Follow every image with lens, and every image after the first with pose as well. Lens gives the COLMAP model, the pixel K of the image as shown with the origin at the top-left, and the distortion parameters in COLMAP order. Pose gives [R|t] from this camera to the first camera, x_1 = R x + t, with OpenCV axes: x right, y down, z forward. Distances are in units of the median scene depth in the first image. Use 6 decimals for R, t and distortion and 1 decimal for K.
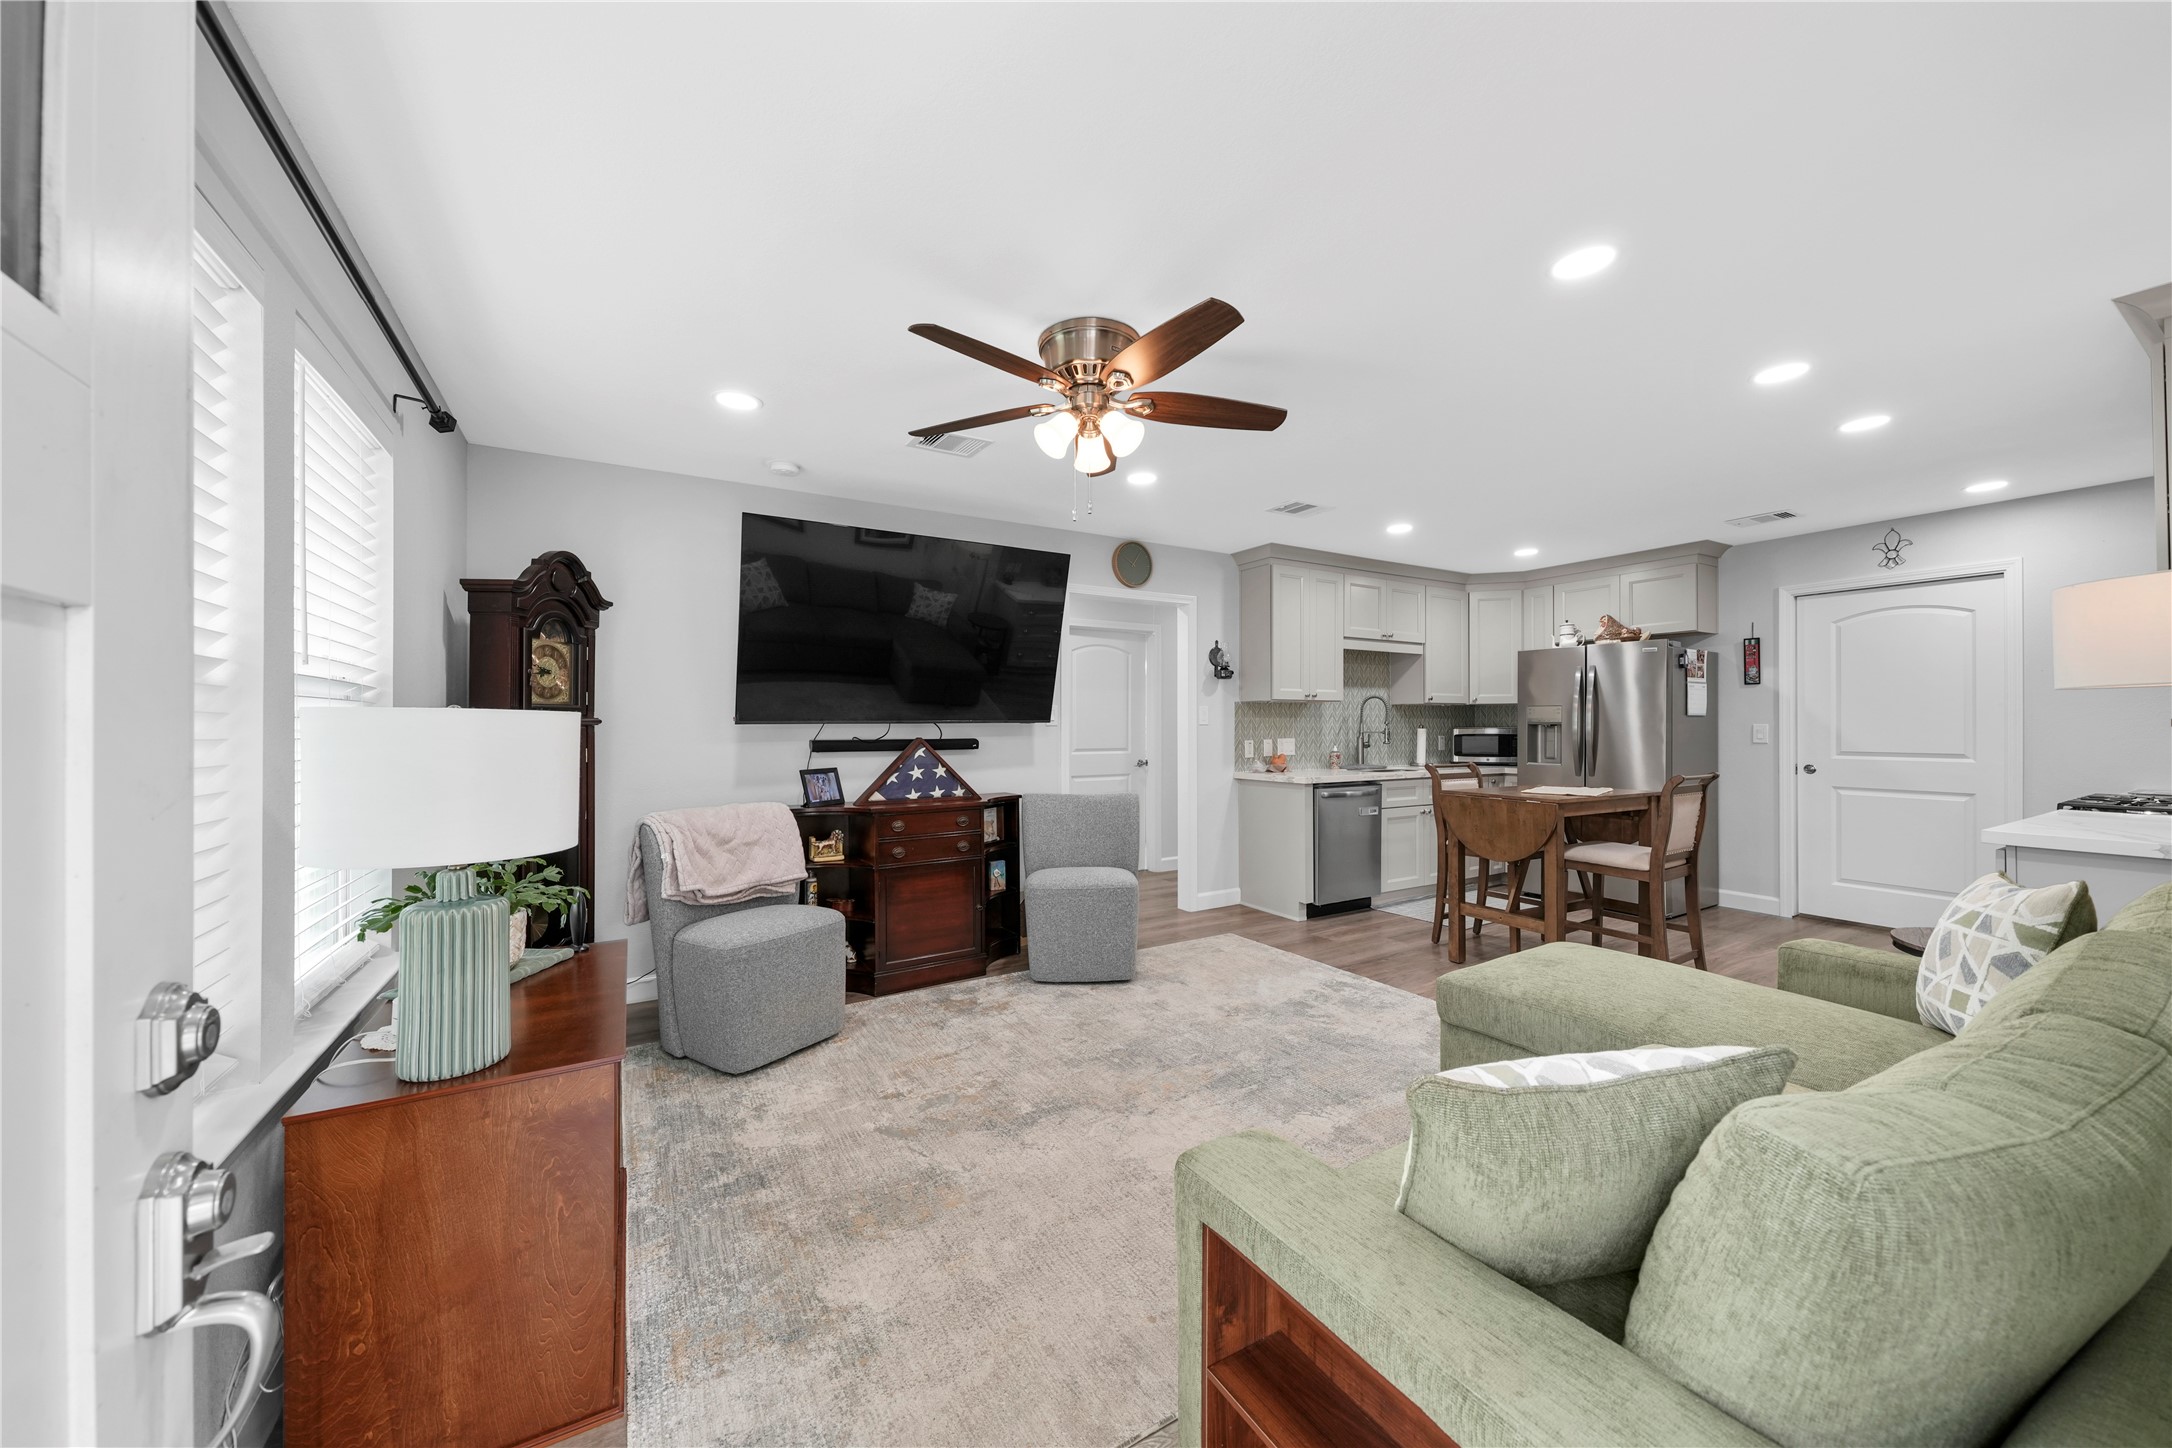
lens RADIAL K [[799.1, 0, 1079.9], [0, 799.1, 725.3], [0, 0, 1]] dist [0.000295, 0.000009]
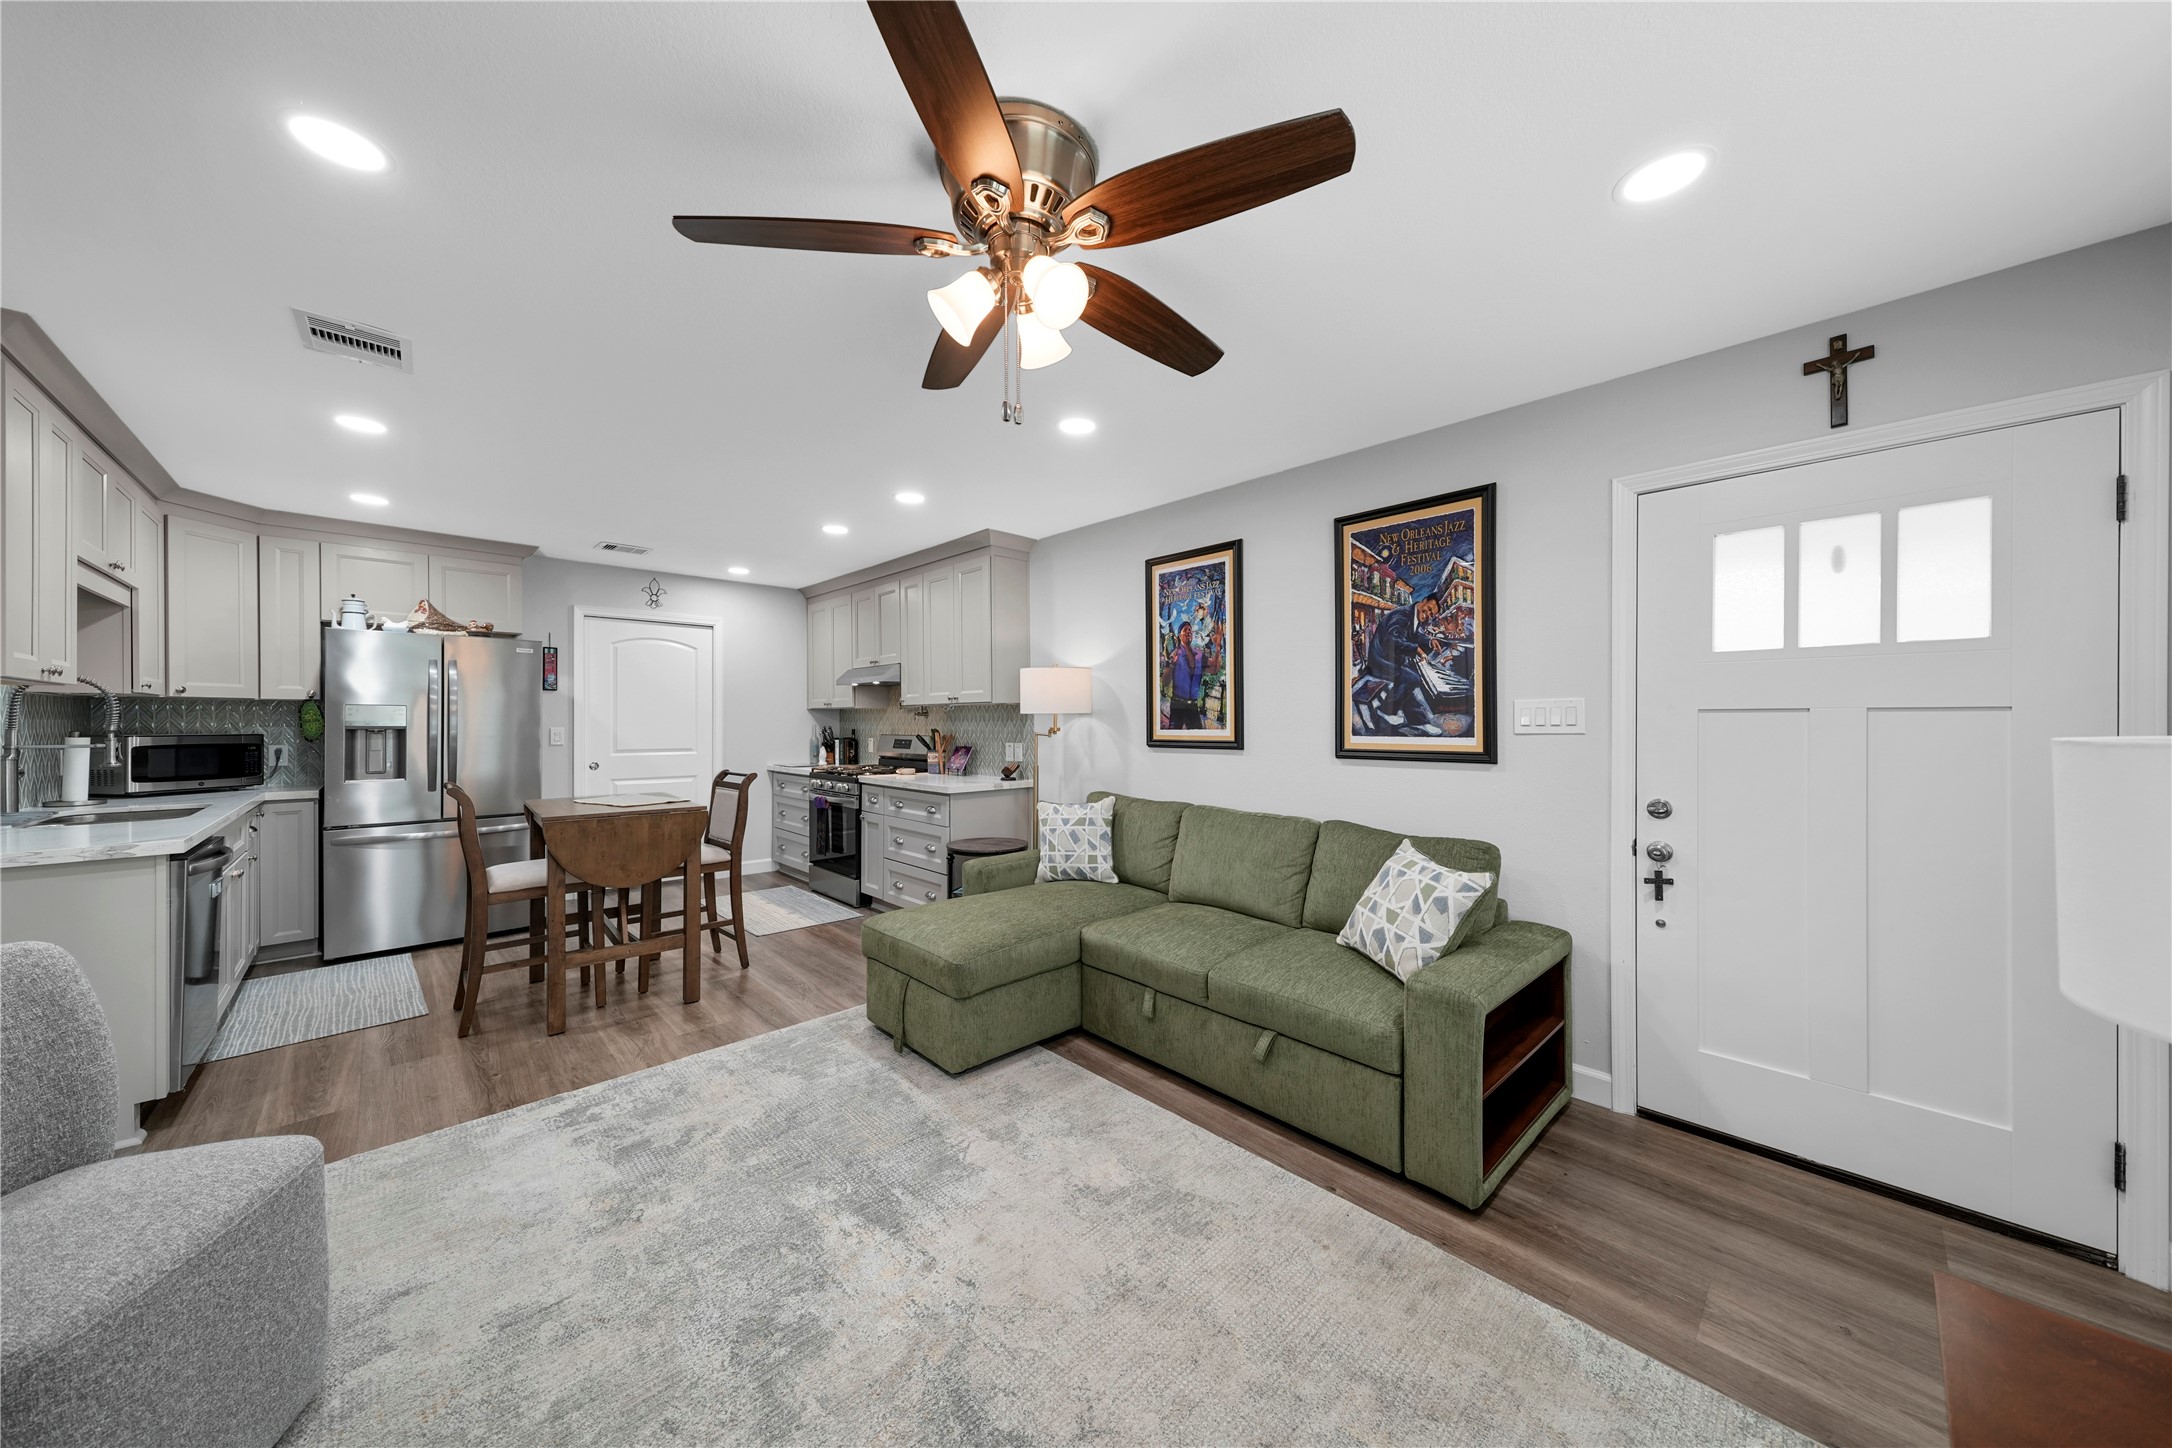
lens RADIAL K [[738.9, 0, 1084.1], [0, 738.9, 723.3], [0, 0, 1]] dist [0.001643, 0.000076]
pose [[-0.254648, -0.000328, 0.967034, -0.391222], [-0.001235, 0.999999, 0.000014, -0.010483], [-0.967033, -0.001191, -0.254649, 0.728880]]
